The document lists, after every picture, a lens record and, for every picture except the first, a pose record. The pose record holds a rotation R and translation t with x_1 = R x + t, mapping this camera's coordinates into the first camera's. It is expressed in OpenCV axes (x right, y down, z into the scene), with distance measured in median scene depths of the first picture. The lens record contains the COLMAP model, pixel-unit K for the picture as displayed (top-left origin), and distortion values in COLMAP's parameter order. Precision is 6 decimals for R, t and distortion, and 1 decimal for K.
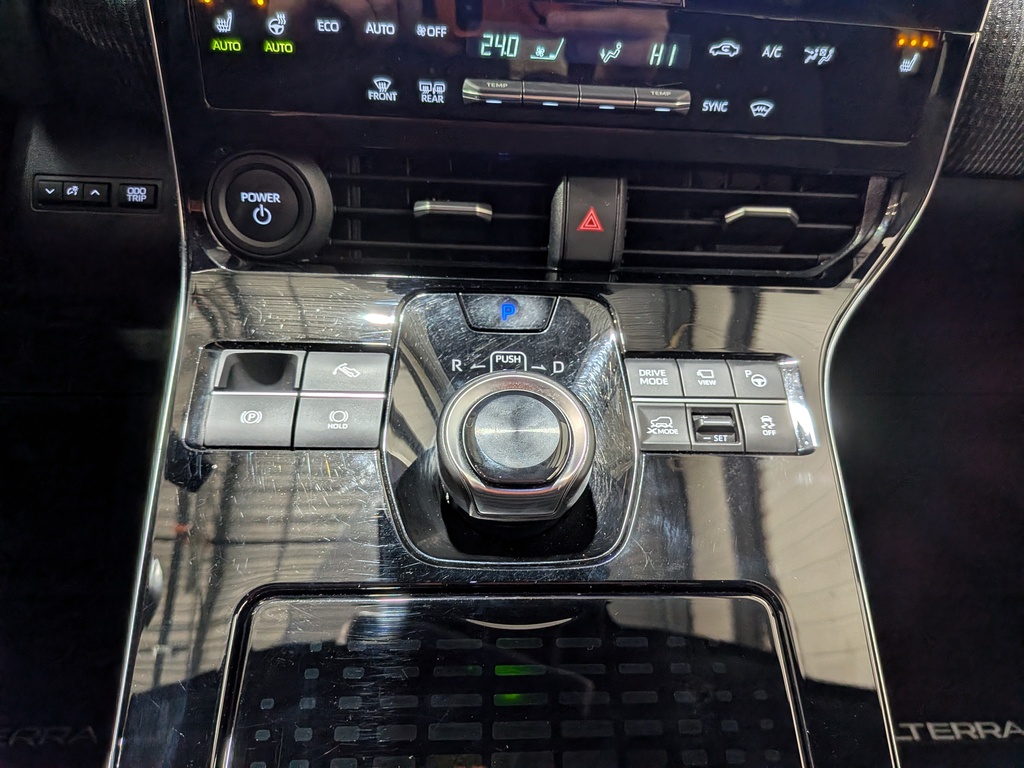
lens RADIAL K [[752.6, 0, 530.2], [0, 752.6, 398.7], [0, 0, 1]] dist [0.037743, -0.067372]
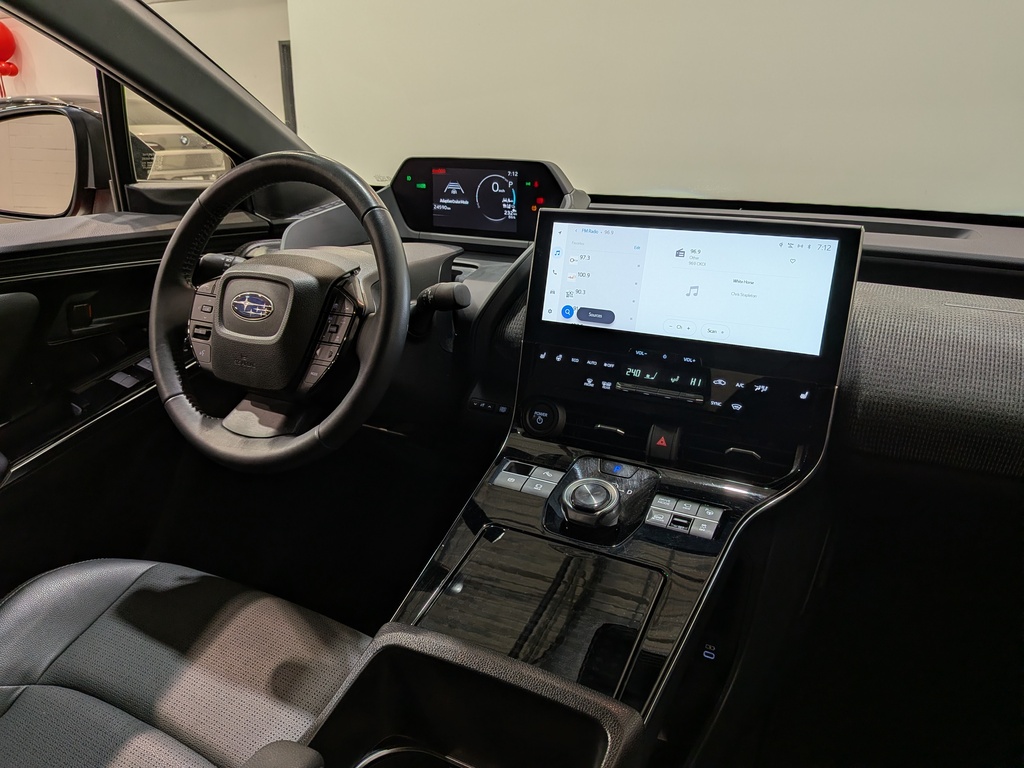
lens RADIAL K [[752.6, 0, 493.0], [0, 752.6, 378.8], [0, 0, 1]] dist [0.037743, -0.067372]
pose [[0.853981, 0.098769, -0.510843, 0.881191], [-0.305242, 0.890212, -0.338158, 0.597407], [0.421359, 0.444711, 0.790372, -1.287486]]
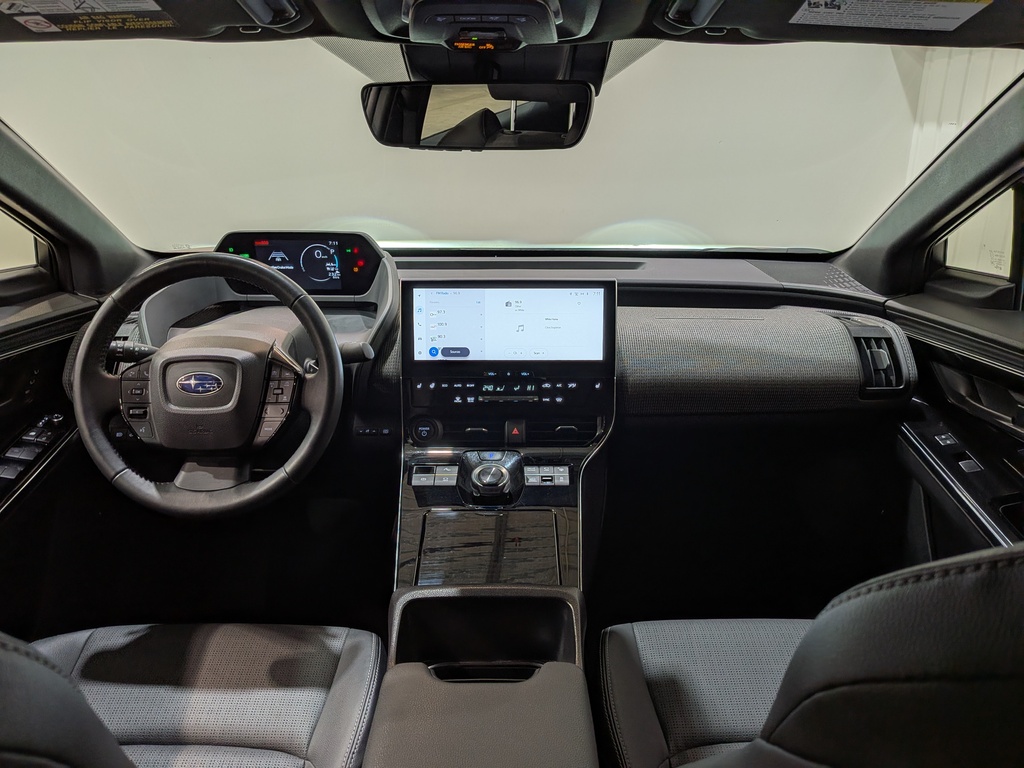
lens RADIAL K [[752.6, 0, 518.8], [0, 752.6, 384.6], [0, 0, 1]] dist [0.037743, -0.067372]
pose [[0.996791, -0.053357, -0.059671, 0.339064], [0.024721, 0.914201, -0.404506, 1.049958], [0.076134, 0.401733, 0.912587, -2.442194]]
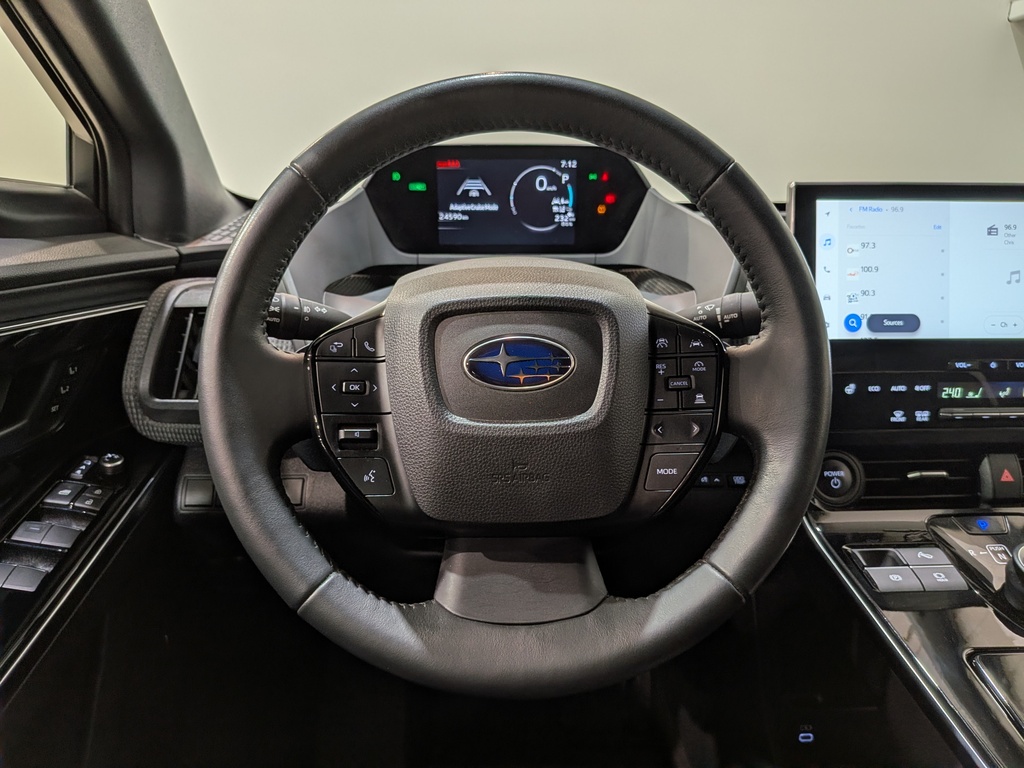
lens RADIAL K [[752.6, 0, 507.1], [0, 752.6, 393.3], [0, 0, 1]] dist [0.037743, -0.067372]
pose [[0.997410, -0.066760, -0.026756, -1.134607], [0.046996, 0.886569, -0.460202, 0.395118], [0.054444, 0.457753, 0.887411, -0.828777]]
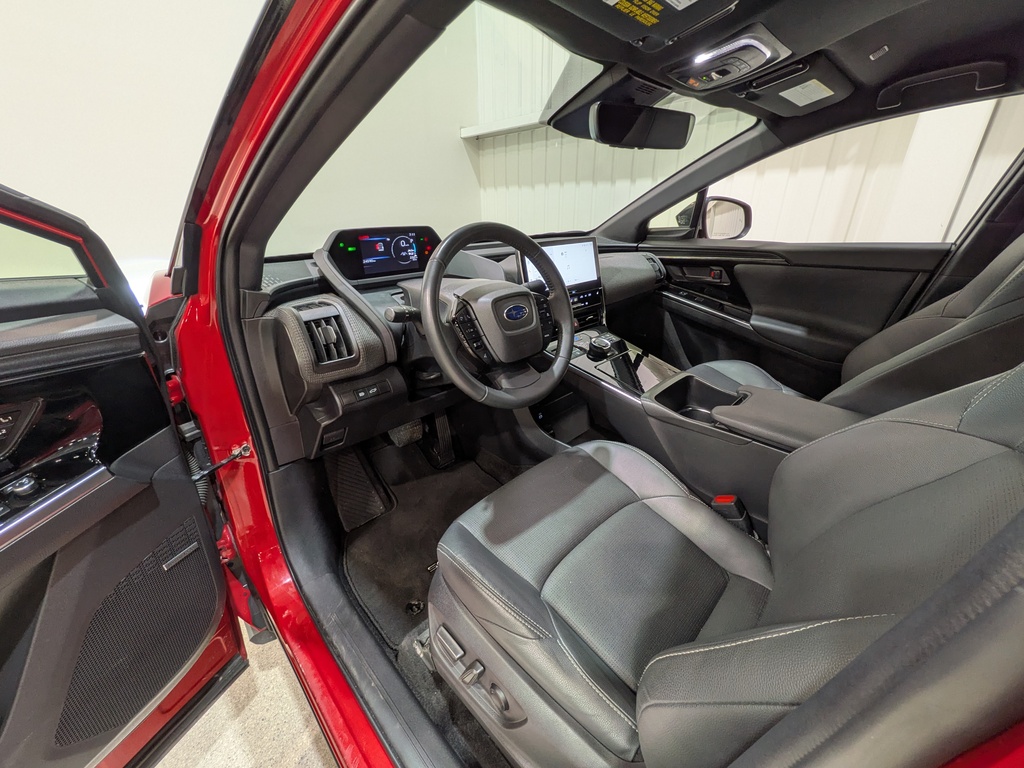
lens RADIAL K [[412.6, 0, 517.3], [0, 412.6, 376.4], [0, 0, 1]] dist [0.002085, -0.000313]
pose [[0.740448, -0.329743, 0.585667, -2.670024], [0.500575, 0.852038, -0.153153, 0.461672], [-0.448510, 0.406572, 0.795951, -1.492380]]
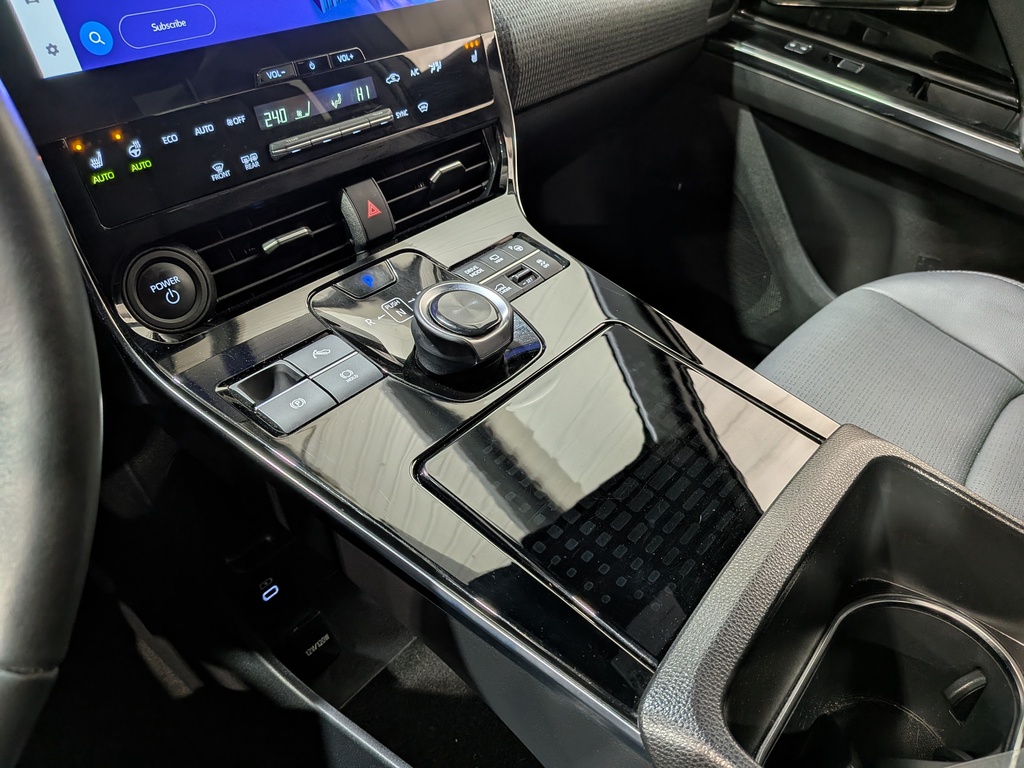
lens RADIAL K [[773.0, 0, 523.7], [0, 773.0, 377.2], [0, 0, 1]] dist [0.011102, -0.015005]
pose [[0.662999, -0.486131, 0.569306, -0.782408], [0.560121, 0.826675, 0.053596, 0.123227], [-0.496686, 0.283346, 0.820377, -0.293444]]
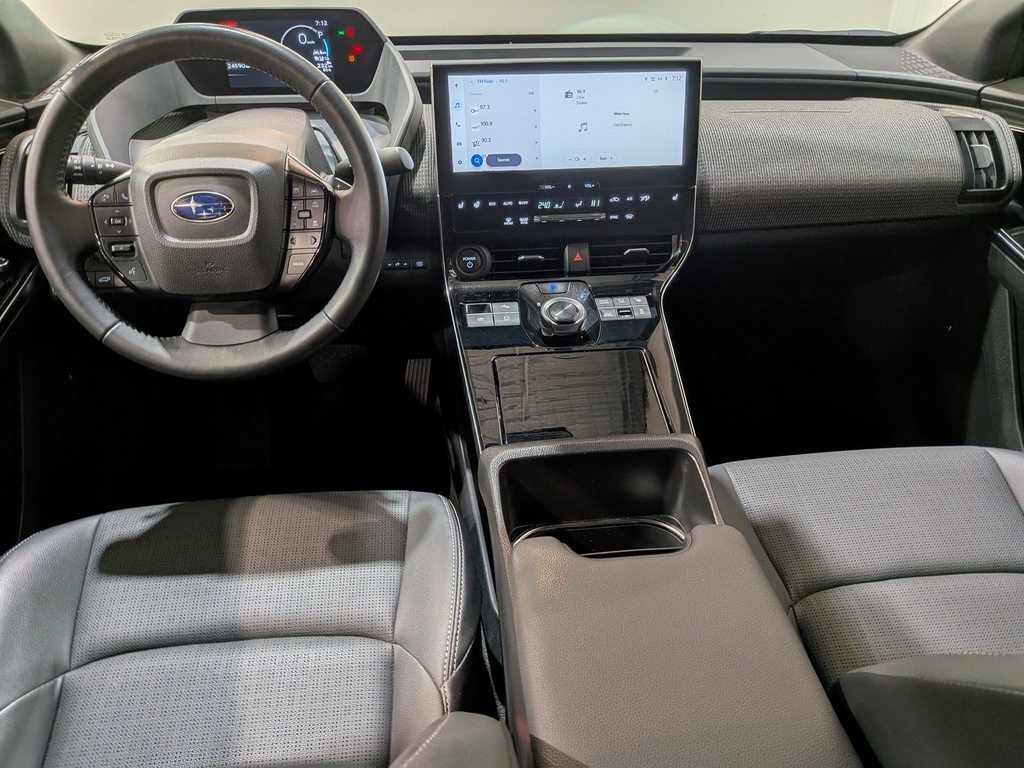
lens RADIAL K [[752.6, 0, 527.7], [0, 752.6, 394.0], [0, 0, 1]] dist [0.037743, -0.067372]
pose [[0.995365, -0.094186, 0.019452, -0.238971], [0.096145, 0.979400, -0.177572, 0.849307], [-0.002326, 0.178620, 0.983915, -1.935511]]
